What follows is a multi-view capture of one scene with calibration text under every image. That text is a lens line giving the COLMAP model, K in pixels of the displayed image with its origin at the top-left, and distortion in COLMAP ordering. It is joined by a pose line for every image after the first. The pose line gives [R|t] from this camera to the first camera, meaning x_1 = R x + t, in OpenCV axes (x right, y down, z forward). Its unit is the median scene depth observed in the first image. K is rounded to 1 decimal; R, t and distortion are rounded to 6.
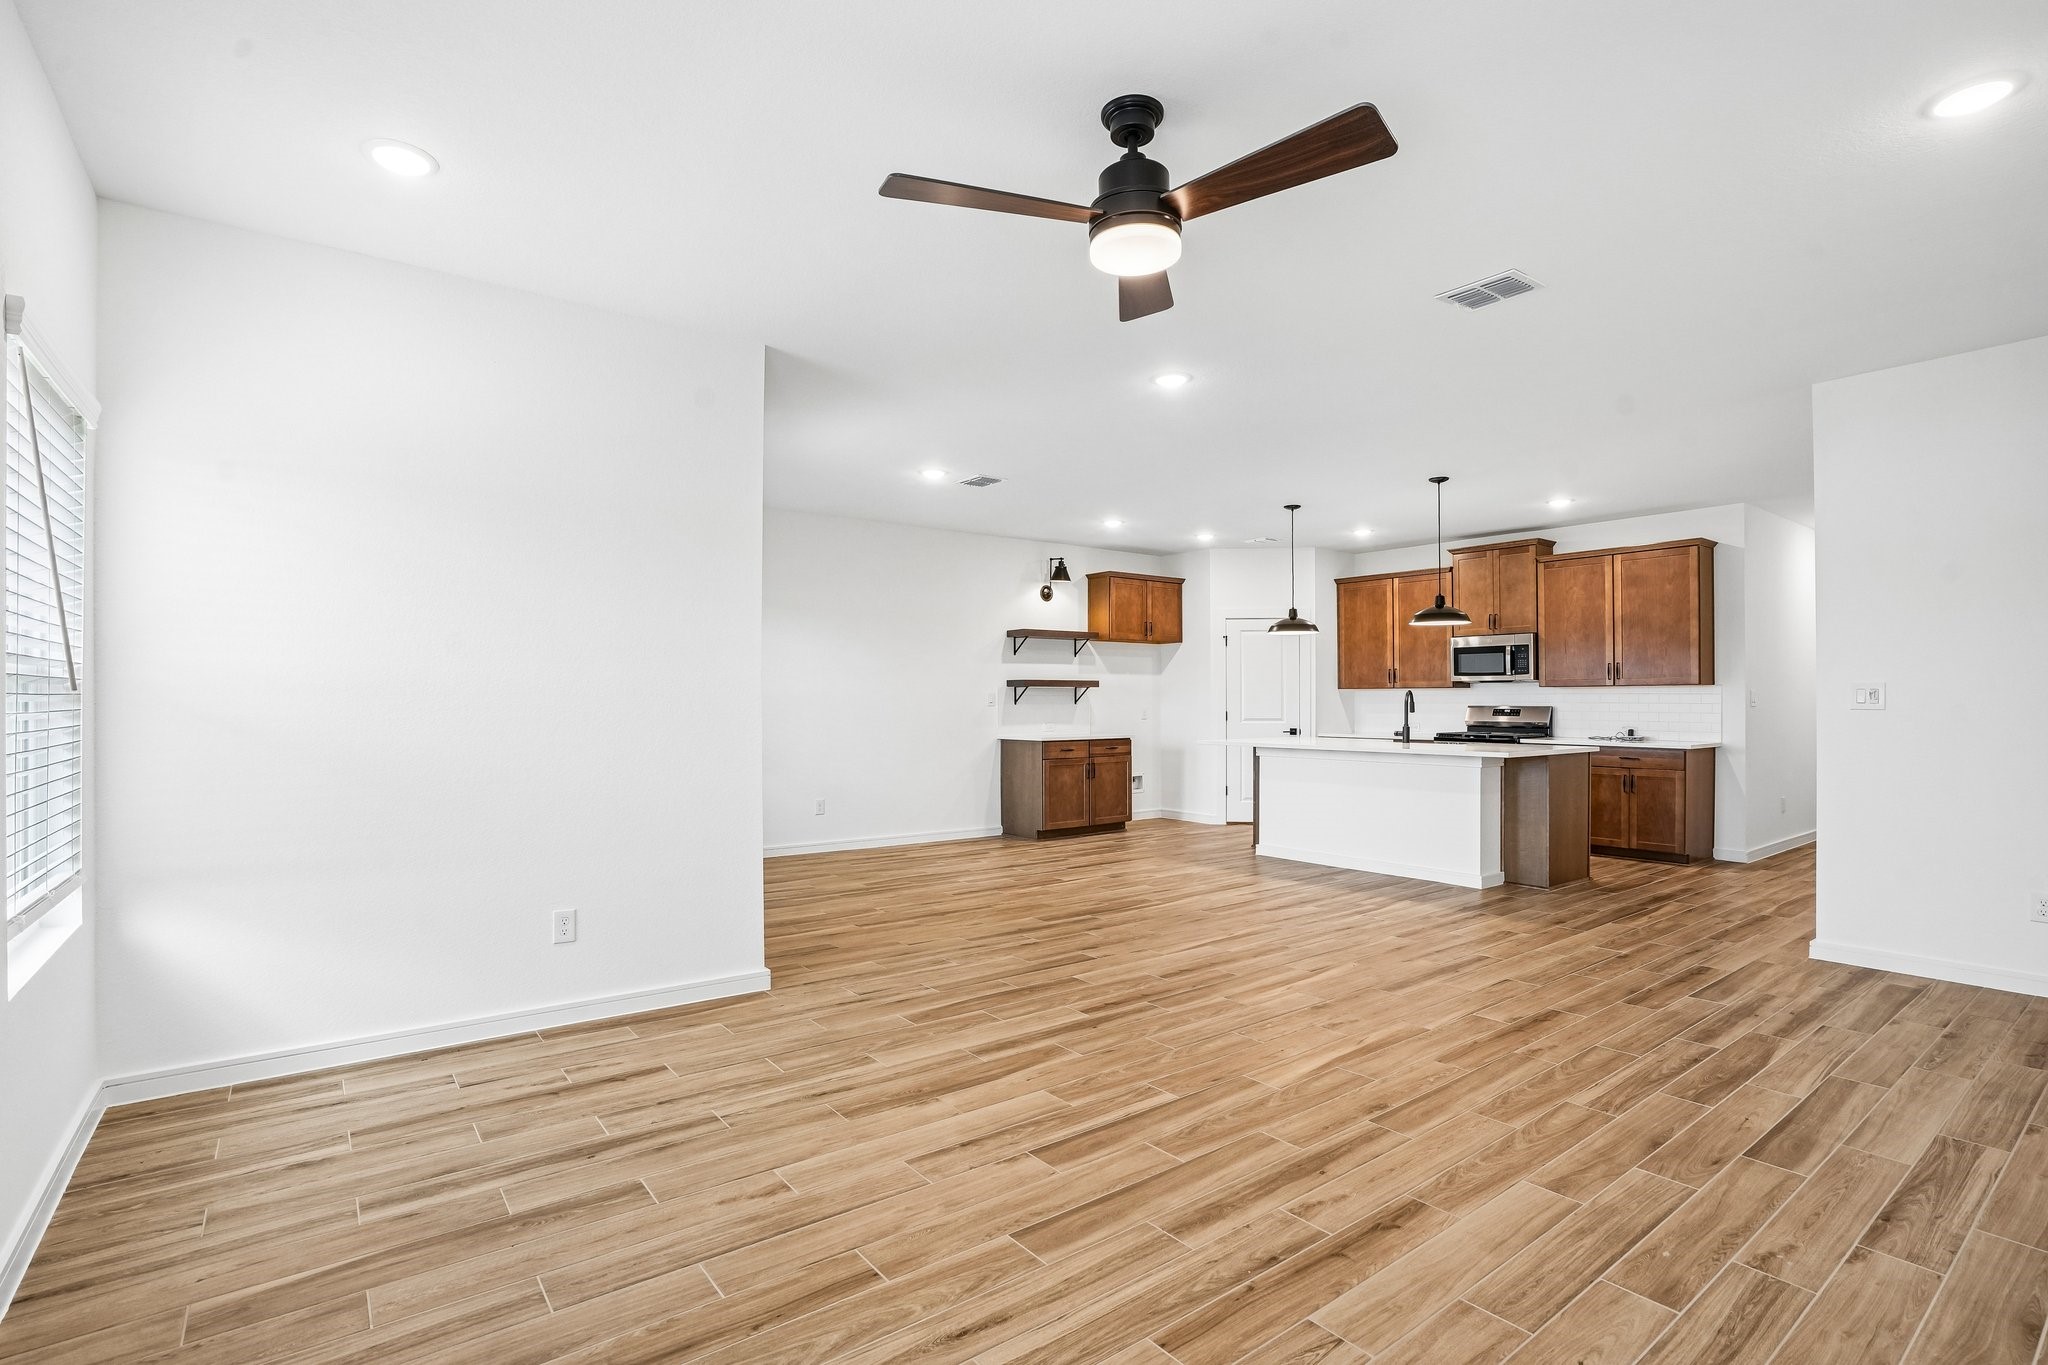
lens RADIAL K [[983.7, 0, 1045.2], [0, 983.7, 698.9], [0, 0, 1]] dist [-0.002418, 0.001976]
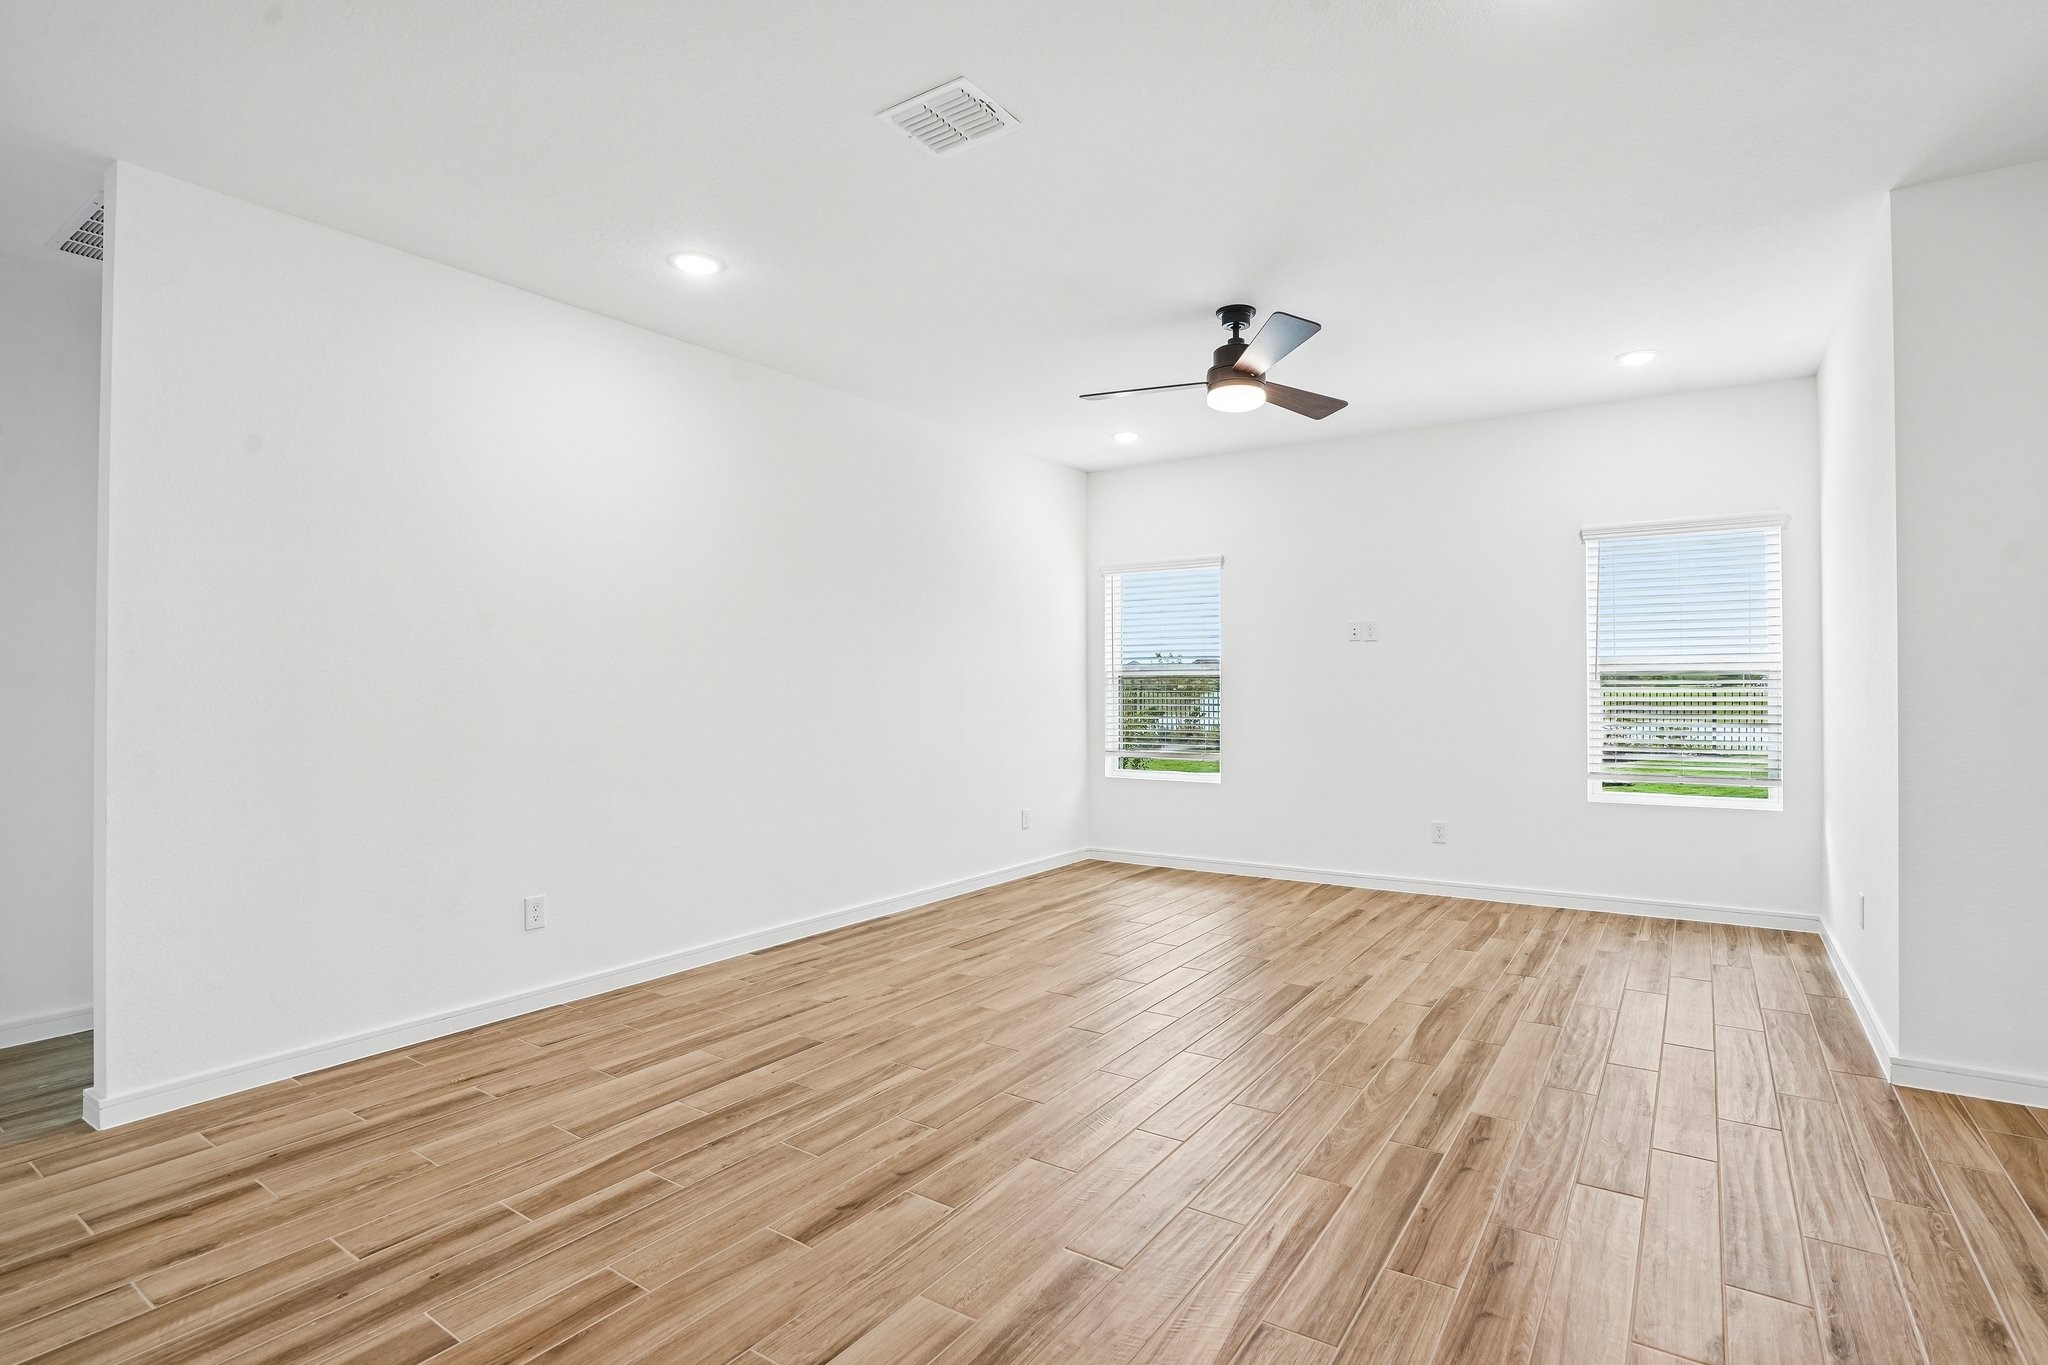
lens RADIAL K [[983.7, 0, 1026.0], [0, 983.7, 683.8], [0, 0, 1]] dist [-0.002418, 0.001976]
pose [[-0.962132, -0.001548, -0.272580, 0.471646], [0.000369, 0.999976, -0.006979, 0.004579], [0.272584, -0.006815, -0.962108, 1.347982]]
